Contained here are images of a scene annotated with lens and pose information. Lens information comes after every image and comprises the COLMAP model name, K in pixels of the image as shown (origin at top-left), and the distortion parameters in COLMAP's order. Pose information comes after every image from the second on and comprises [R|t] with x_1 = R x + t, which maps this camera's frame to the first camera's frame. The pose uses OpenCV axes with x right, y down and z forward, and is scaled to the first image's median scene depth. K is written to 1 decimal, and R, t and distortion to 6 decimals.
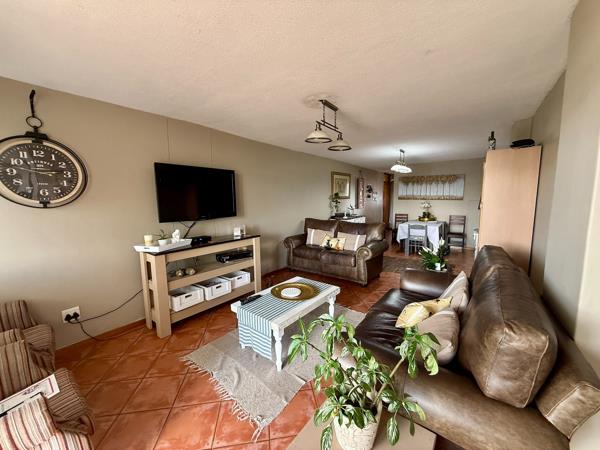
lens RADIAL K [[239.2, 0, 299.4], [0, 239.2, 224.8], [0, 0, 1]] dist [-0.001538, -0.000301]
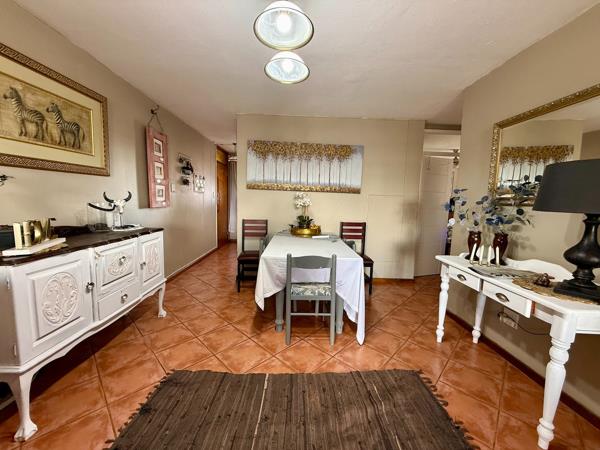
lens RADIAL K [[239.2, 0, 299.4], [0, 239.2, 224.8], [0, 0, 1]] dist [-0.001538, -0.000301]
pose [[0.796300, -0.030745, 0.604121, 0.450530], [0.034695, 0.999385, 0.005130, -0.073895], [-0.603907, 0.016875, 0.796876, 1.214607]]
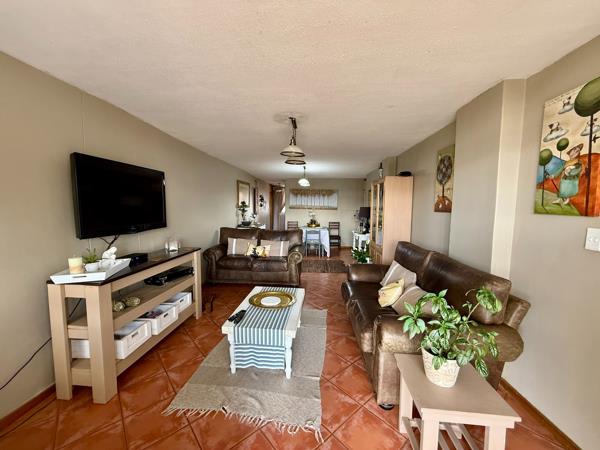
lens RADIAL K [[239.2, 0, 299.4], [0, 239.2, 224.8], [0, 0, 1]] dist [-0.001538, -0.000301]
pose [[0.843123, -0.023970, 0.537186, -0.331135], [0.042551, 0.998847, -0.022215, -0.006256], [-0.536034, 0.041587, 0.843171, 0.058180]]
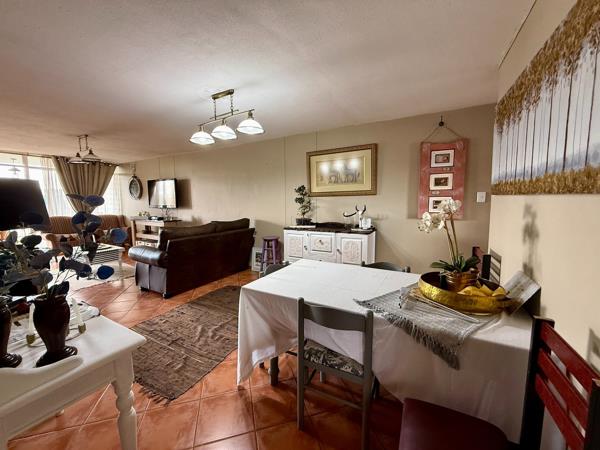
lens RADIAL K [[239.8, 0, 300.0], [0, 239.8, 225.0], [0, 0, 1]] dist [-0.001524, -0.000413]
pose [[0.129953, 0.112504, -0.985117, 1.403973], [-0.103644, 0.989640, 0.099348, -0.167595], [0.986088, 0.089190, 0.140268, 1.629790]]
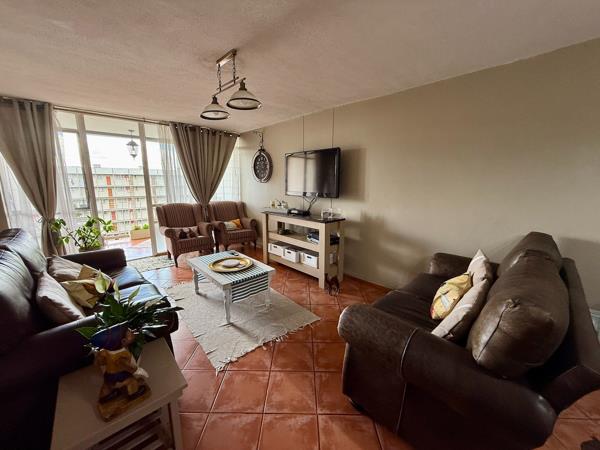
lens RADIAL K [[239.8, 0, 300.0], [0, 239.8, 225.0], [0, 0, 1]] dist [-0.001524, -0.000413]
pose [[-0.161899, 0.189042, -0.968531, 0.693058], [-0.111853, 0.971638, 0.208346, -0.116227], [0.980448, 0.142064, -0.136162, 1.035464]]
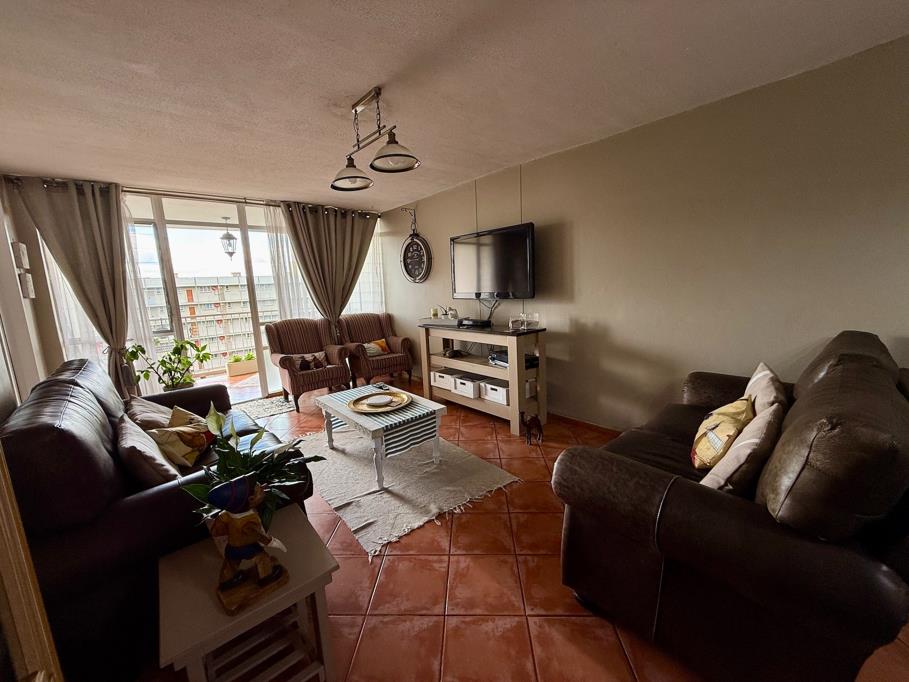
lens RADIAL K [[362.4, 0, 453.6], [0, 362.4, 340.6], [0, 0, 1]] dist [-0.001538, -0.000301]
pose [[-0.198587, 0.174301, -0.964460, 0.711105], [-0.060436, 0.980008, 0.189555, -0.097167], [0.978218, 0.095931, -0.184083, 1.018995]]
